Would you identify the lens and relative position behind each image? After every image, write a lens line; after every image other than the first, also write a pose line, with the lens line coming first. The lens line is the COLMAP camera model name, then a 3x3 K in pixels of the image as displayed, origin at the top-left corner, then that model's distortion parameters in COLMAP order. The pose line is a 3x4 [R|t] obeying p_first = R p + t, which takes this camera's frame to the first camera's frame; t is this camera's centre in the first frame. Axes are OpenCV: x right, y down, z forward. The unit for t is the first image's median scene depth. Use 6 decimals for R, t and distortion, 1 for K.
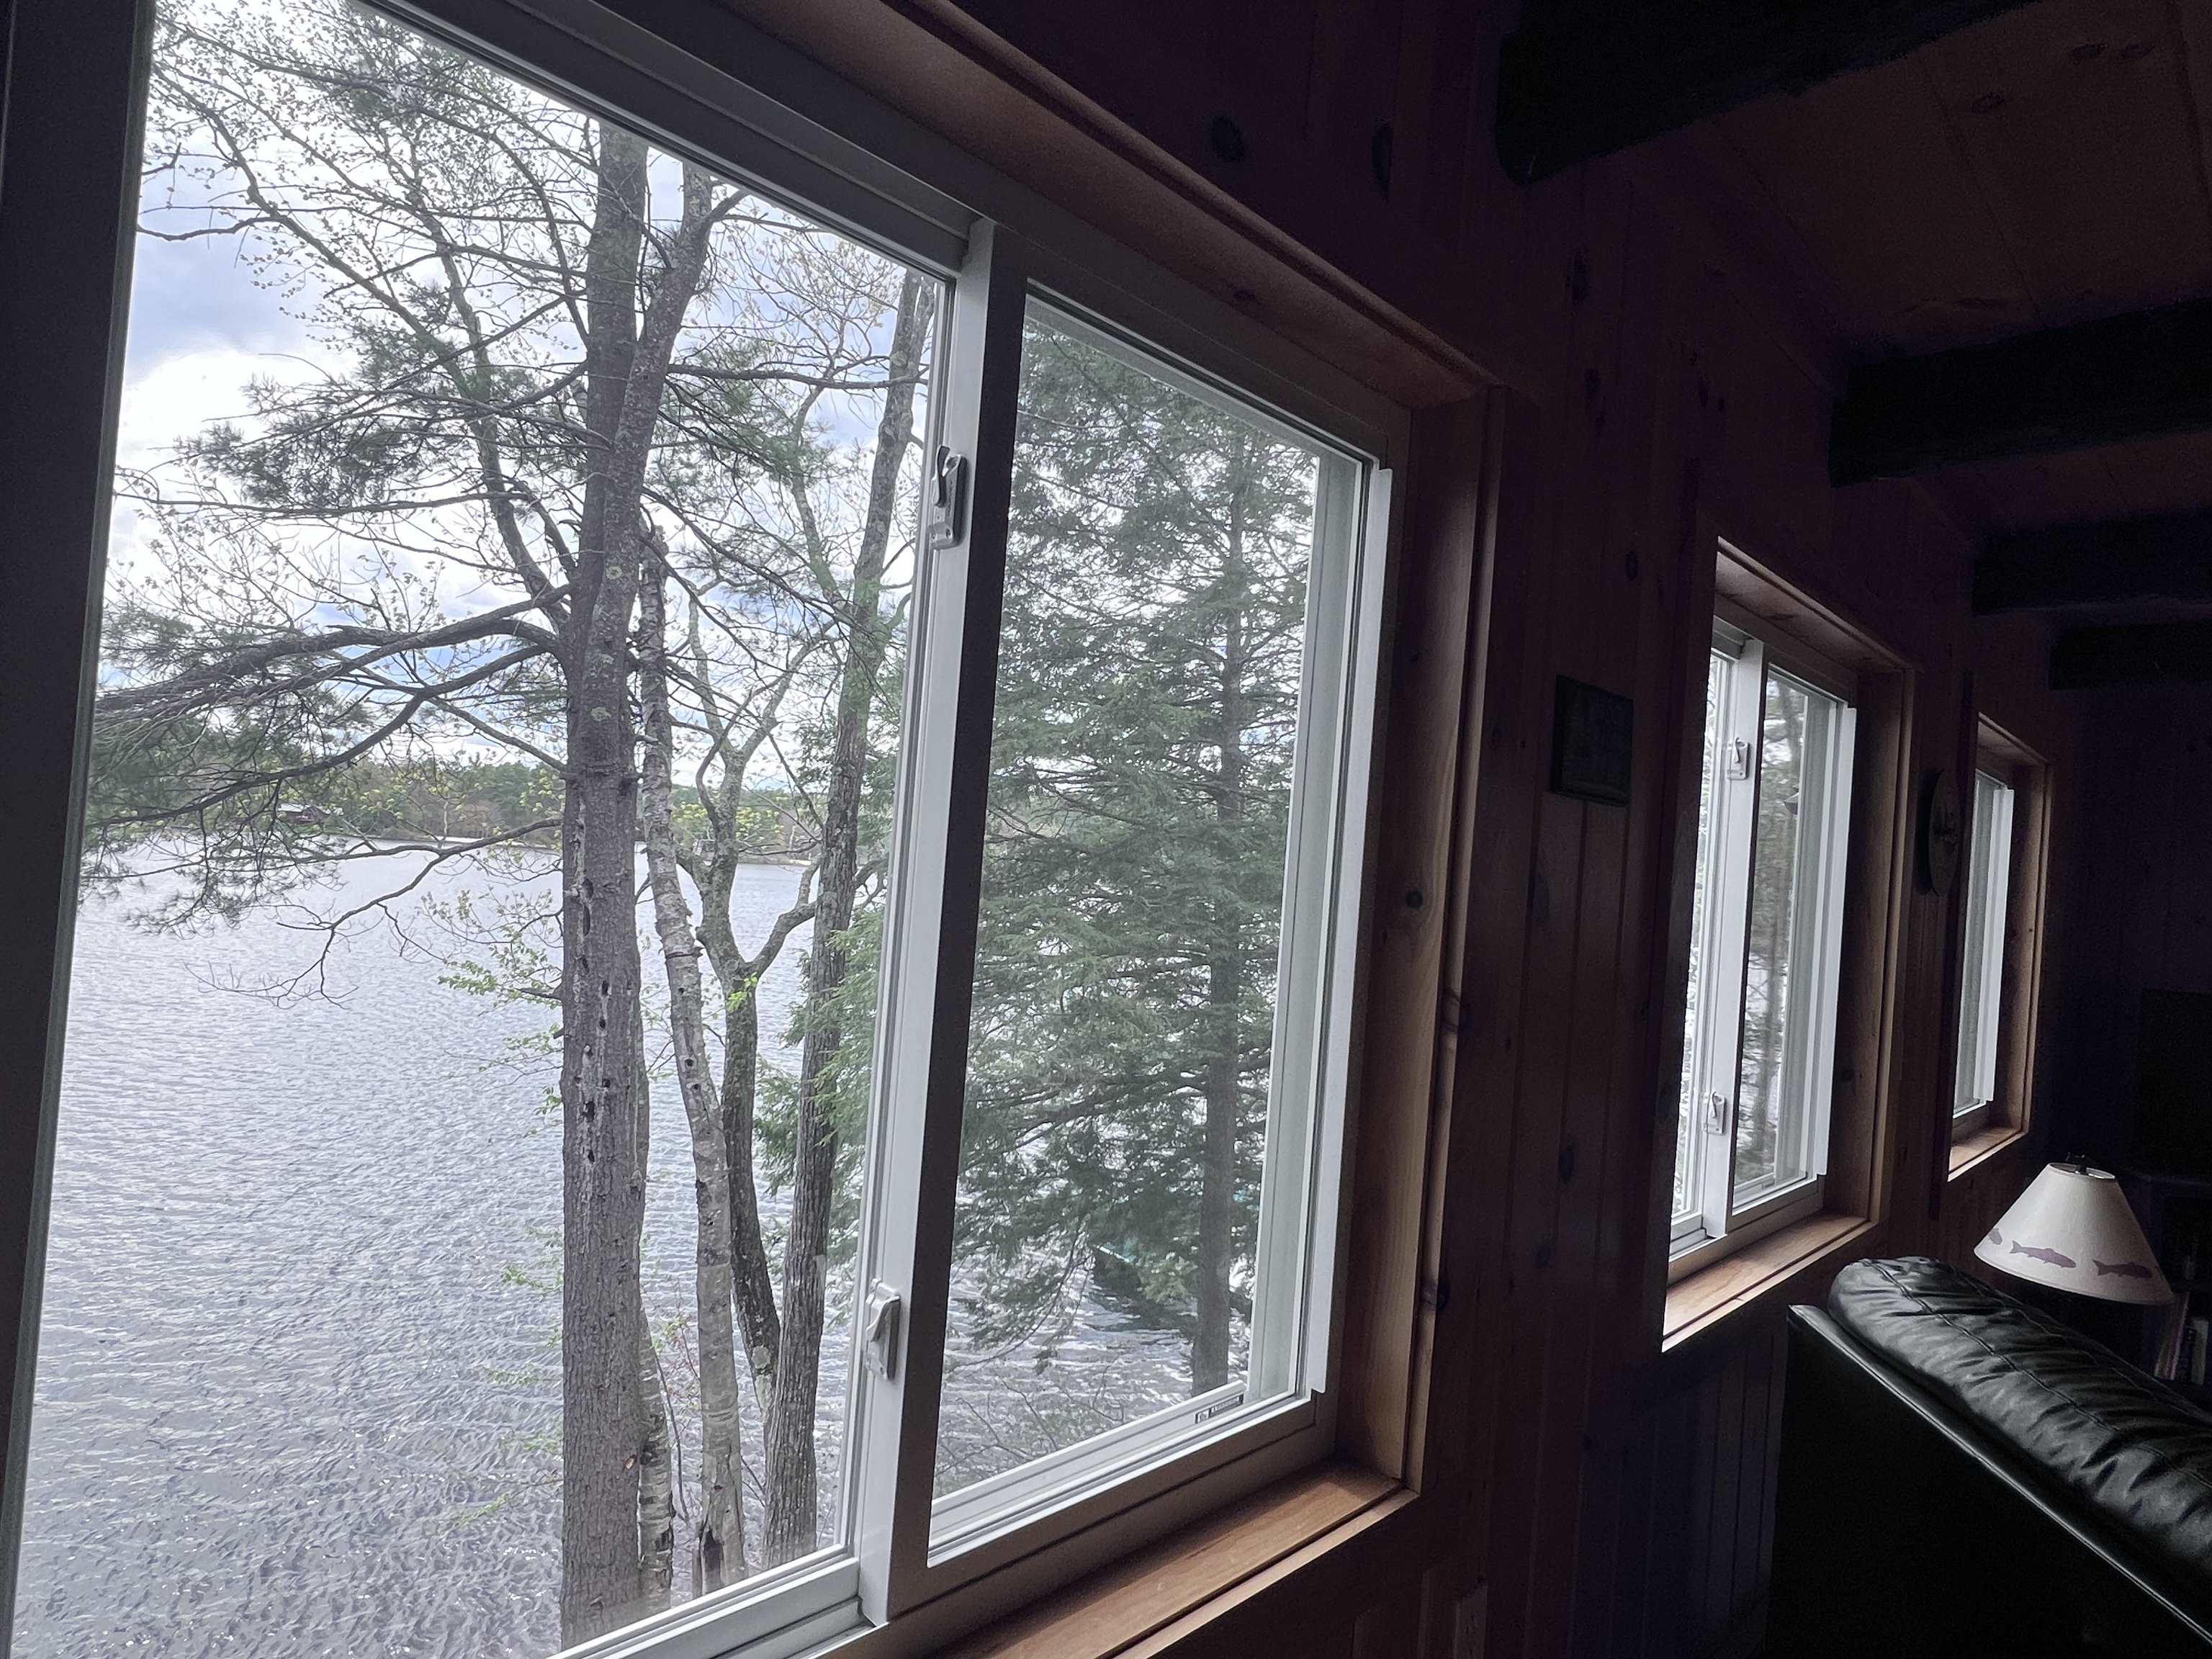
lens RADIAL K [[1184.2, 0, 1107.6], [0, 1184.2, 836.9], [0, 0, 1]] dist [-0.001532, -0.001561]
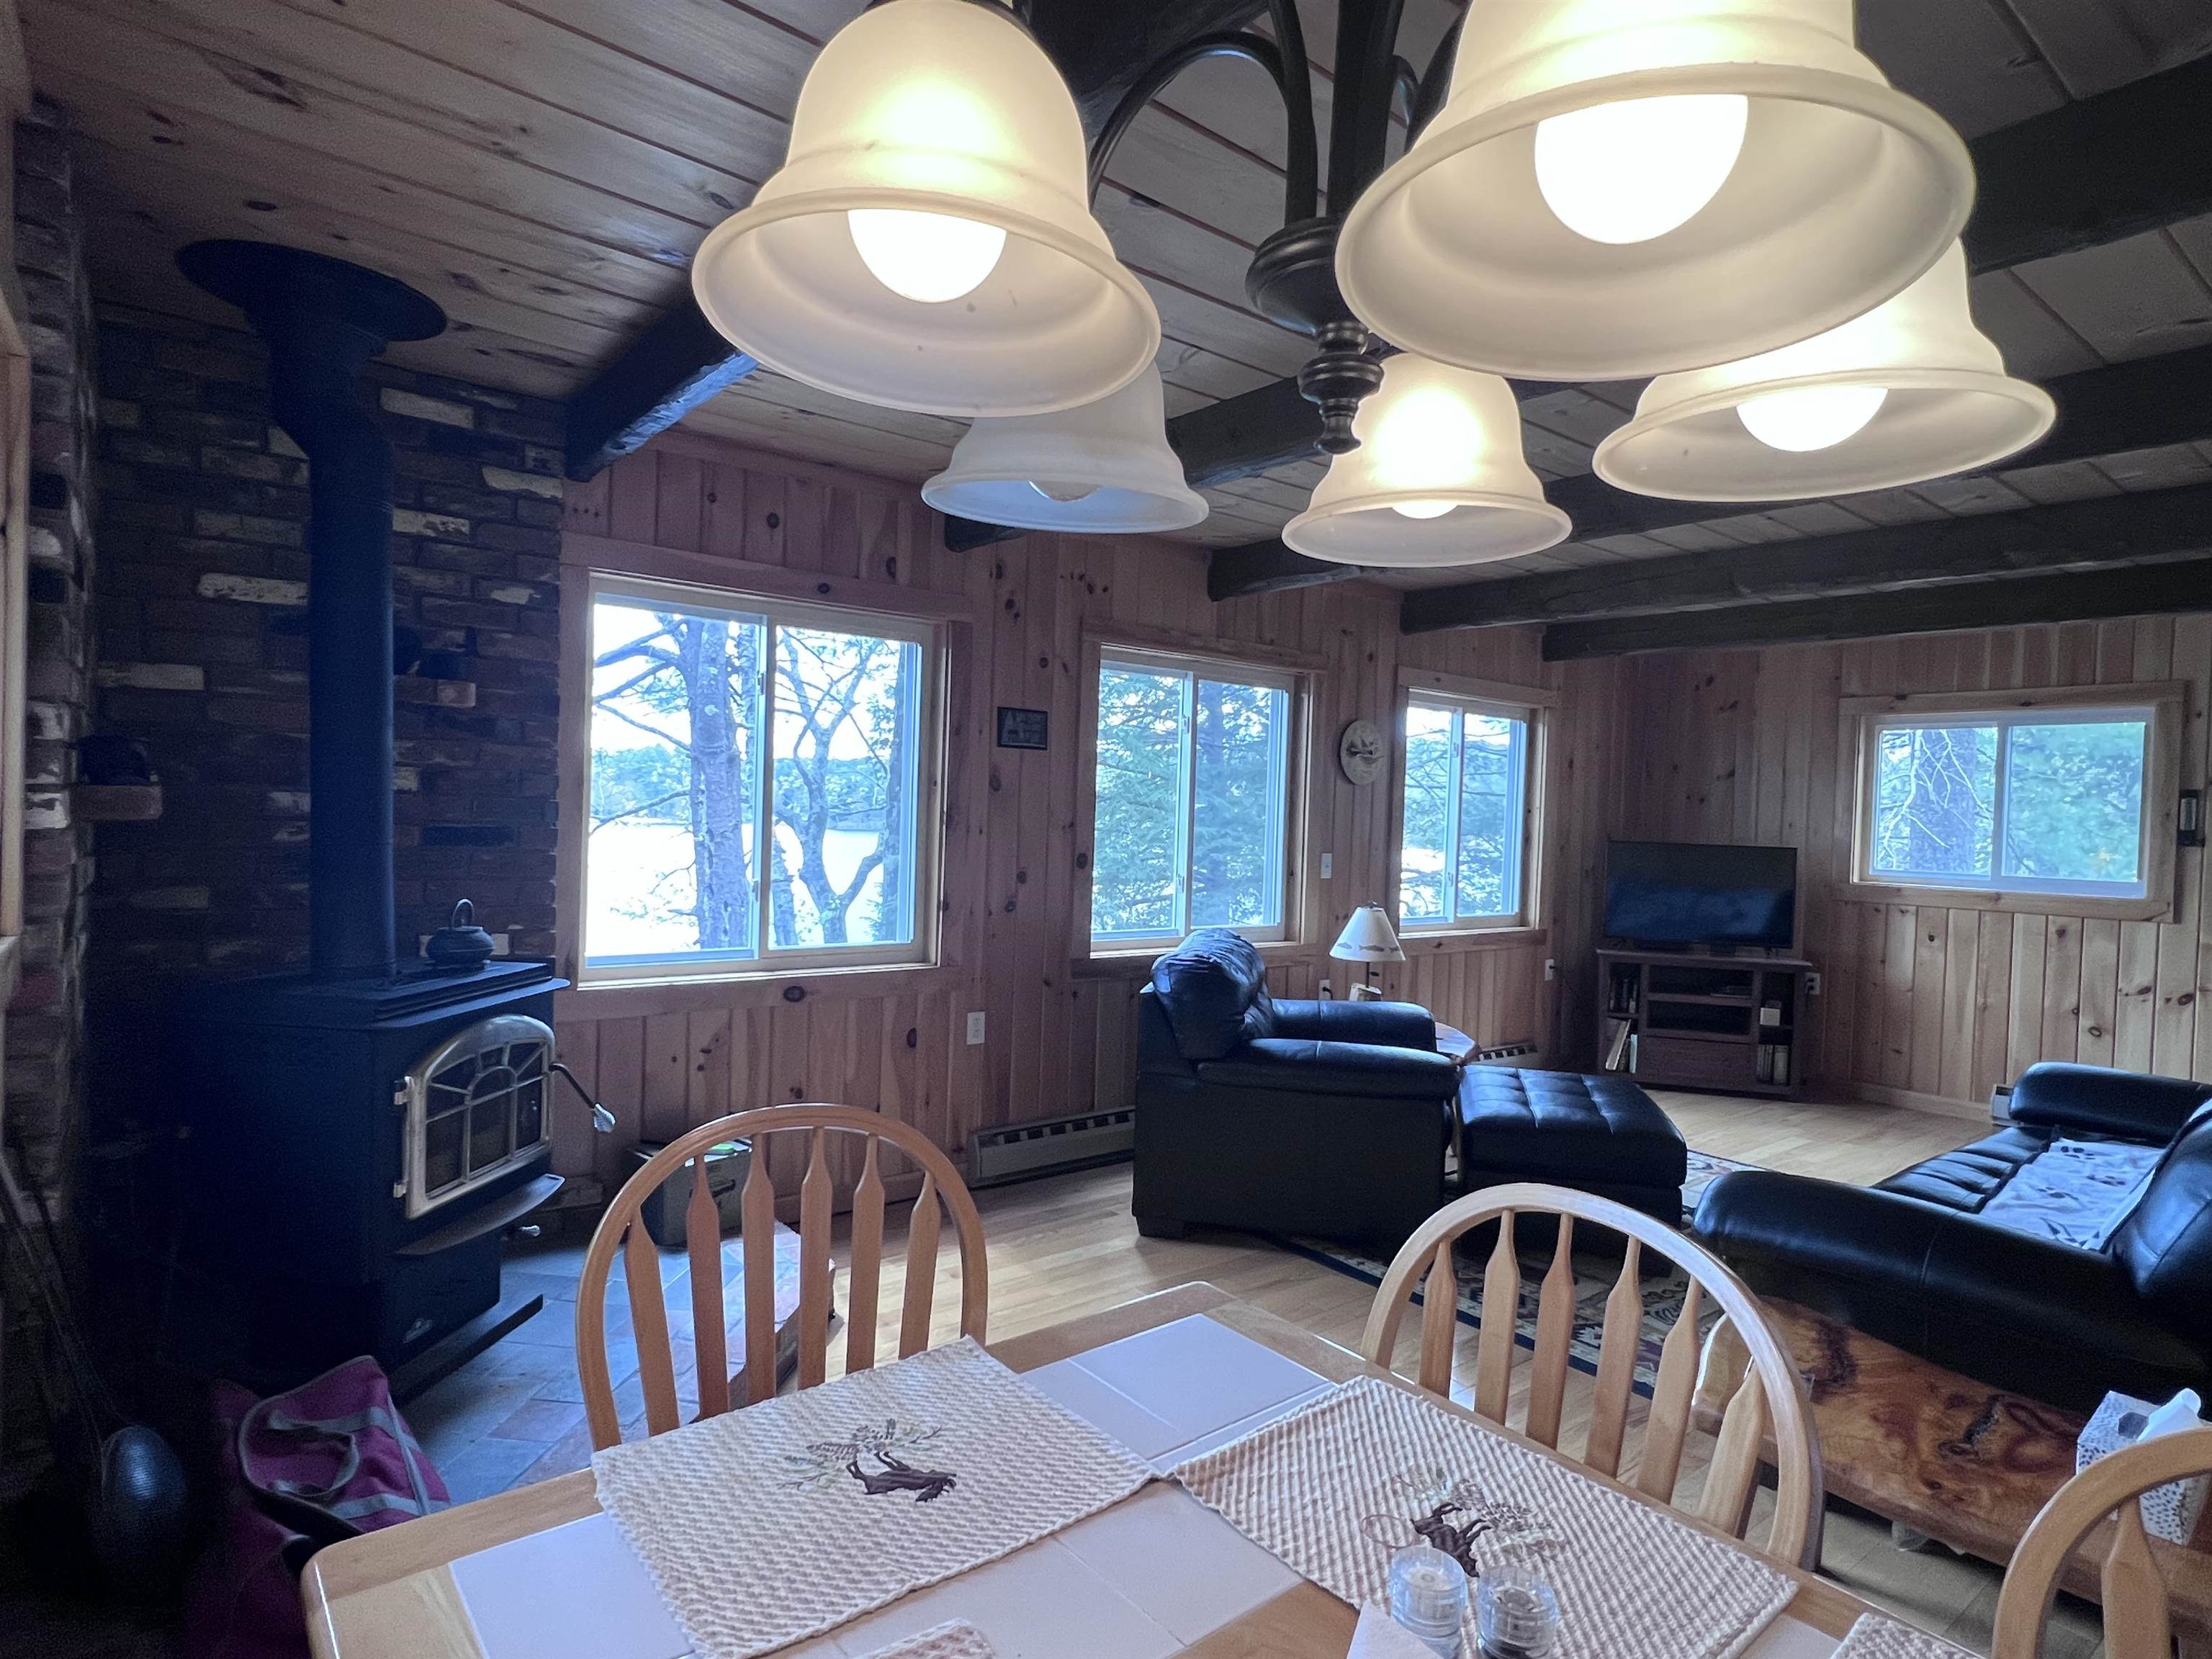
lens RADIAL K [[1184.2, 0, 1104.4], [0, 1184.2, 837.3], [0, 0, 1]] dist [-0.001532, -0.001561]
pose [[0.993903, -0.040691, -0.102472, 0.114227], [0.044571, 0.998362, 0.035862, 0.011238], [0.100845, -0.040211, 0.994089, -0.234159]]
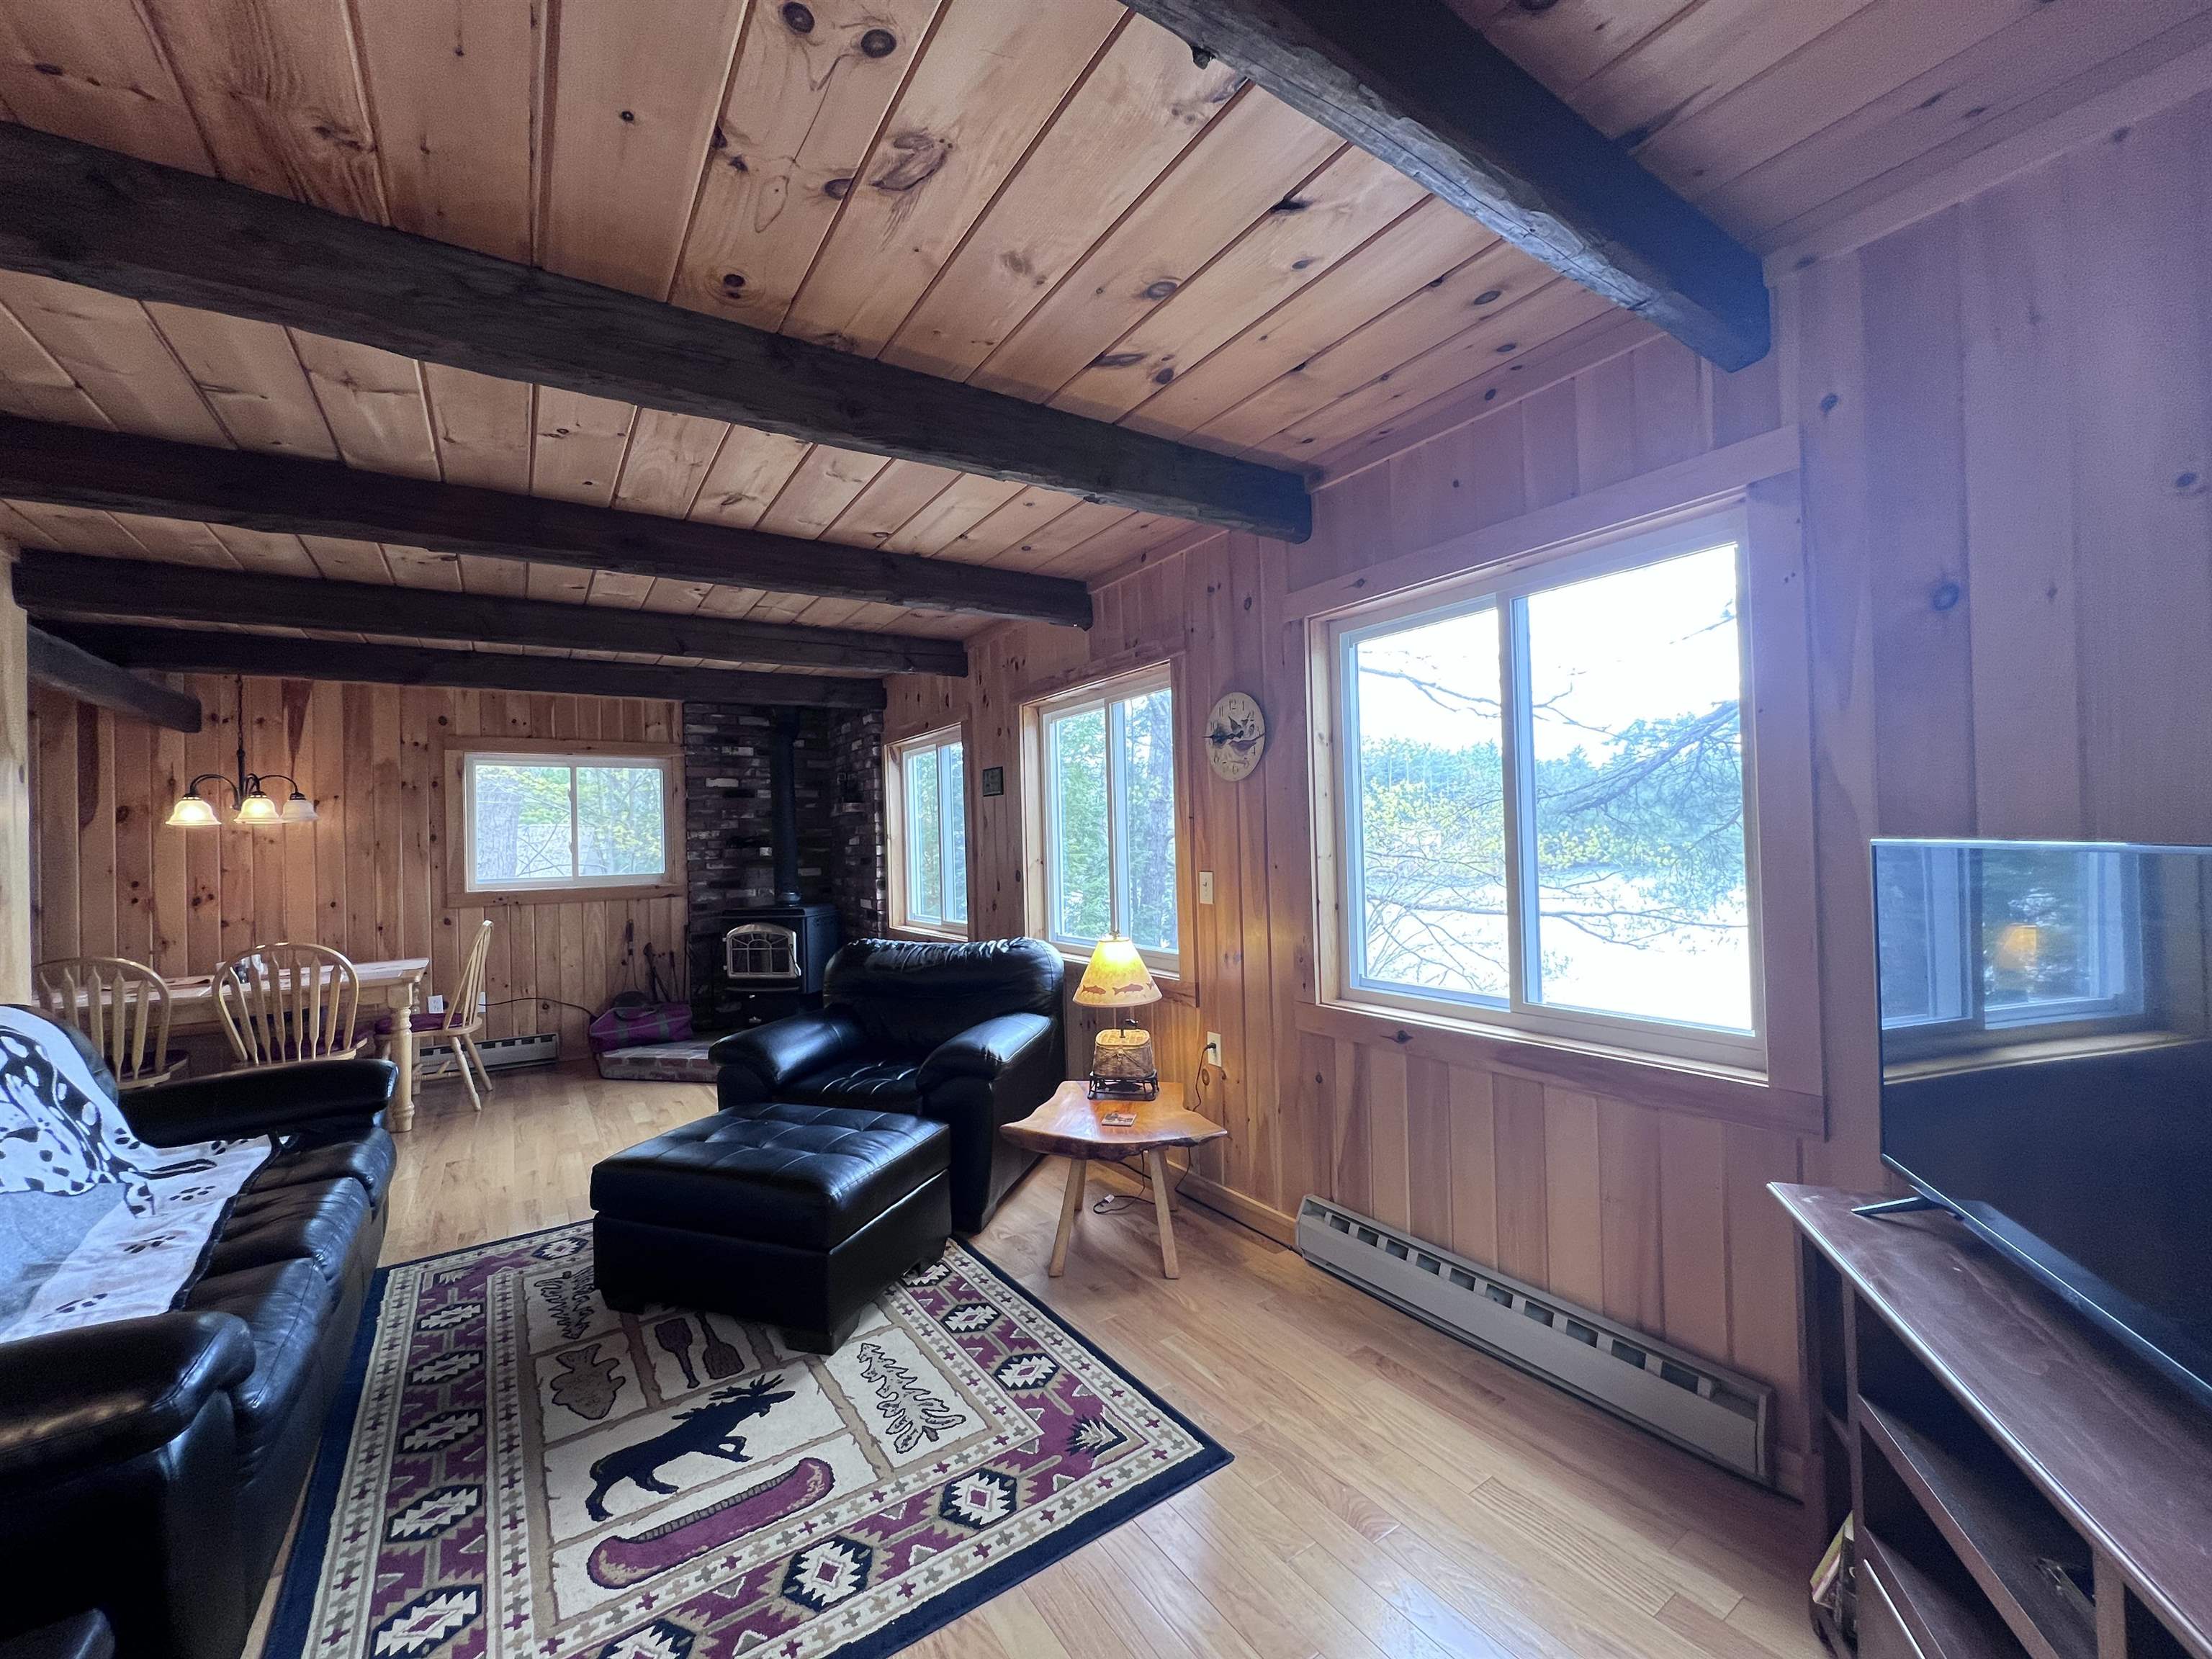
lens RADIAL K [[890.1, 0, 1102.9], [0, 890.1, 830.3], [0, 0, 1]] dist [0.002679, 0.000078]
pose [[-0.180462, -0.083971, -0.979991, 0.426829], [0.035618, 0.995138, -0.091828, 0.048803], [0.982937, -0.051477, -0.176593, 0.244752]]
